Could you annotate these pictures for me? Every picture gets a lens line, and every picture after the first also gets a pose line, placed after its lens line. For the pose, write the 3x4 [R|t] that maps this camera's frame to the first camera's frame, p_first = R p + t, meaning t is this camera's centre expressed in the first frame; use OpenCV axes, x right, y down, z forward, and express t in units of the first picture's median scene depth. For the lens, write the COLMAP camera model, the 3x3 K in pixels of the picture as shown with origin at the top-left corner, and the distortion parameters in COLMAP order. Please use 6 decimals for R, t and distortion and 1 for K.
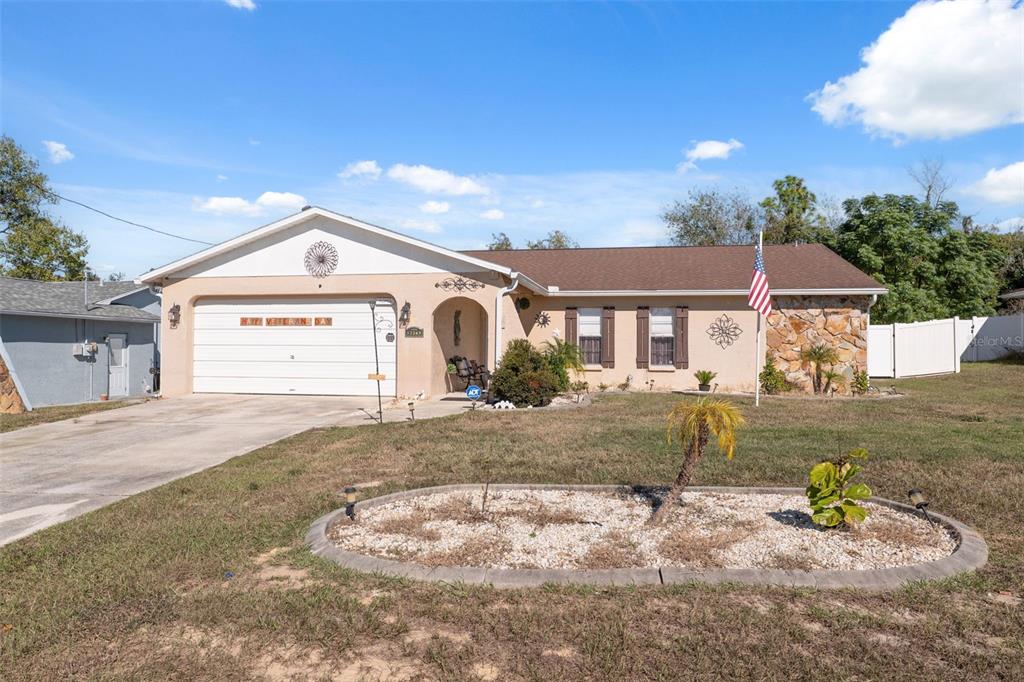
lens RADIAL K [[681.5, 0, 513.5], [0, 681.5, 348.0], [0, 0, 1]] dist [-0.007472, 0.001140]
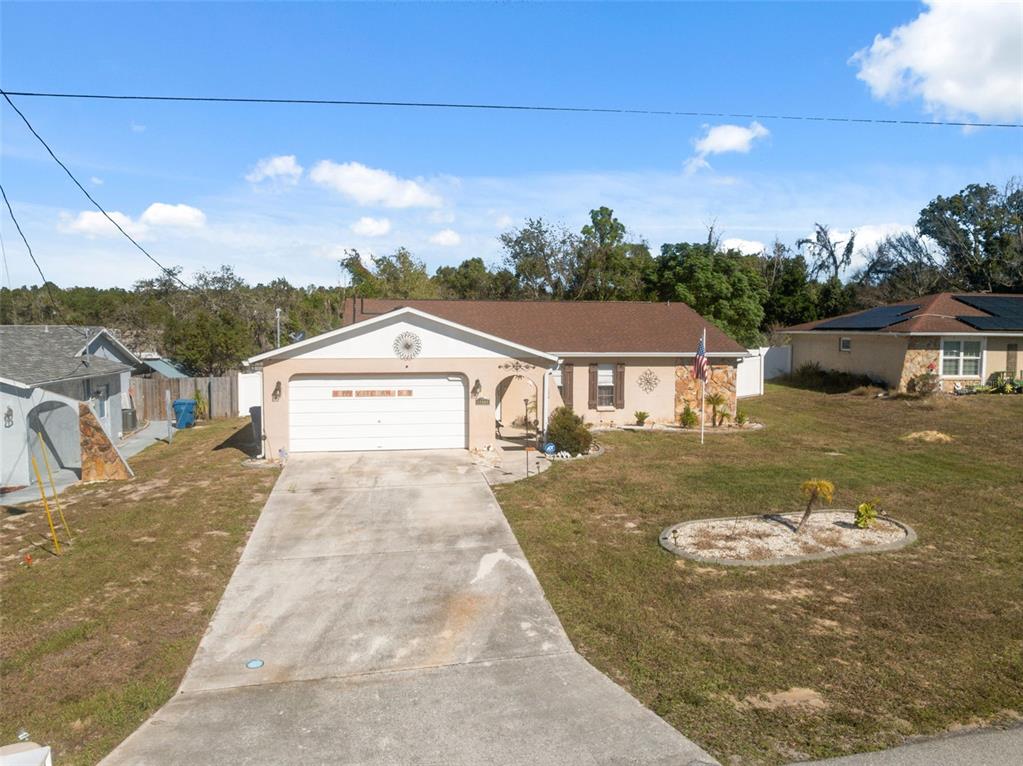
lens RADIAL K [[727.1, 0, 509.4], [0, 727.1, 377.3], [0, 0, 1]] dist [-0.027718, -0.003840]
pose [[0.936170, -0.023869, 0.350737, -0.531886], [-0.000677, 0.997568, 0.069695, -0.151761], [-0.351548, -0.065484, 0.933877, -0.319851]]
